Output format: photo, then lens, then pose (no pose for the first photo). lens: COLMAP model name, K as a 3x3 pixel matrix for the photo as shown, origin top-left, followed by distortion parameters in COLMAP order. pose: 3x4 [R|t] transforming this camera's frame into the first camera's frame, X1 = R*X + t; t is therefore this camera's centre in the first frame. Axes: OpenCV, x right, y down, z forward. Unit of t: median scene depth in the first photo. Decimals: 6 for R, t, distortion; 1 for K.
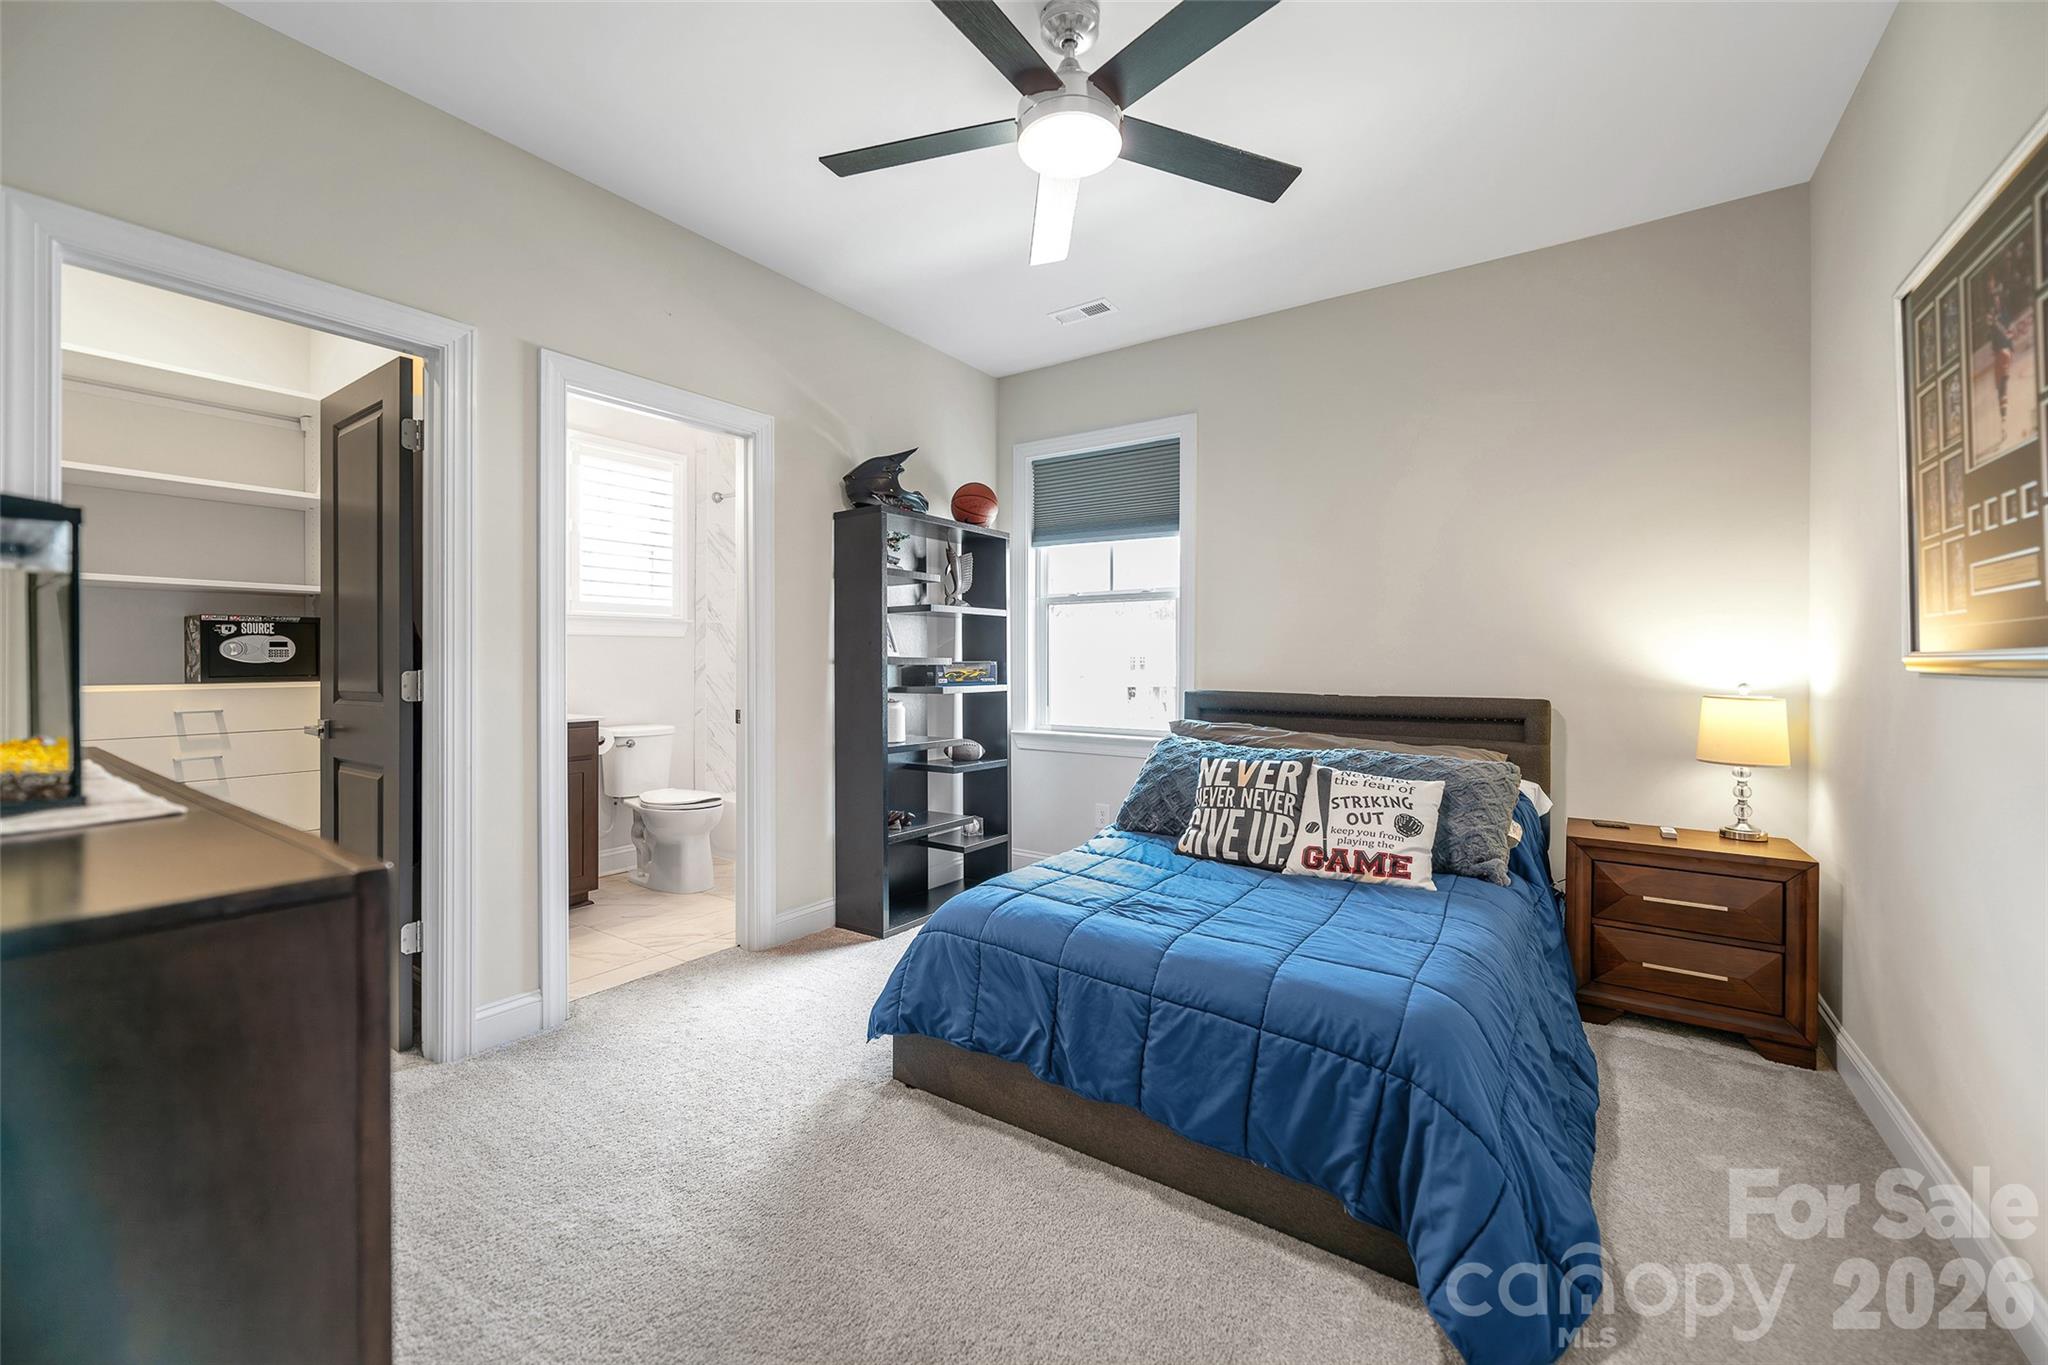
lens RADIAL K [[811.7, 0, 1016.6], [0, 811.7, 664.5], [0, 0, 1]] dist [-0.001845, -0.000184]
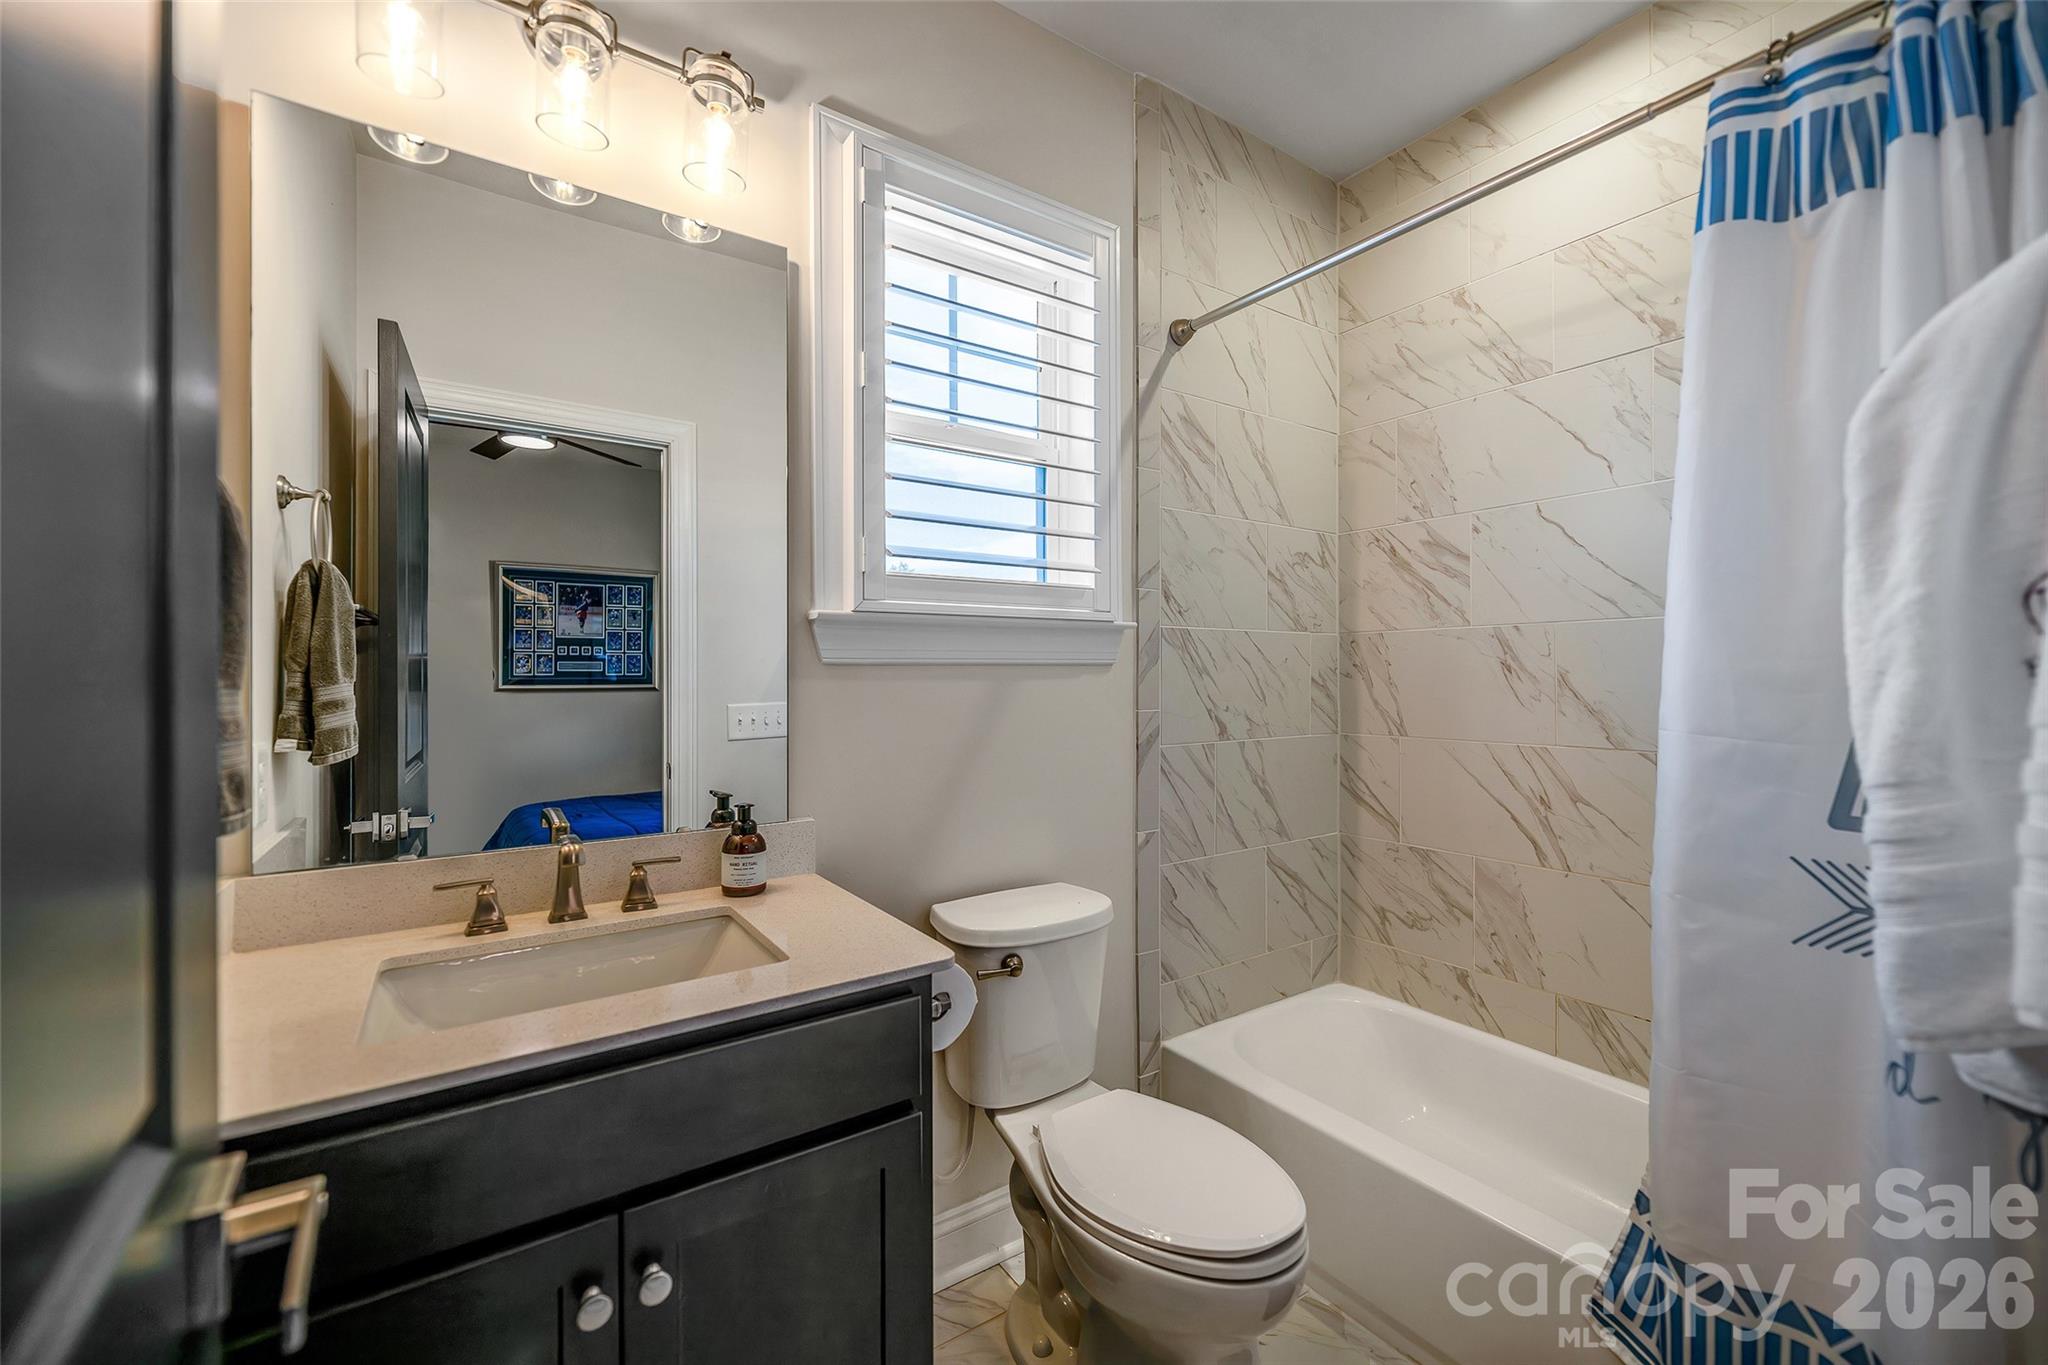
lens RADIAL K [[811.7, 0, 1019.6], [0, 811.7, 687.9], [0, 0, 1]] dist [-0.001845, -0.000184]
pose [[0.934709, -0.004873, -0.355381, -0.302974], [0.004372, 0.999988, -0.002211, -0.020435], [0.355388, 0.000513, 0.934719, 0.585531]]
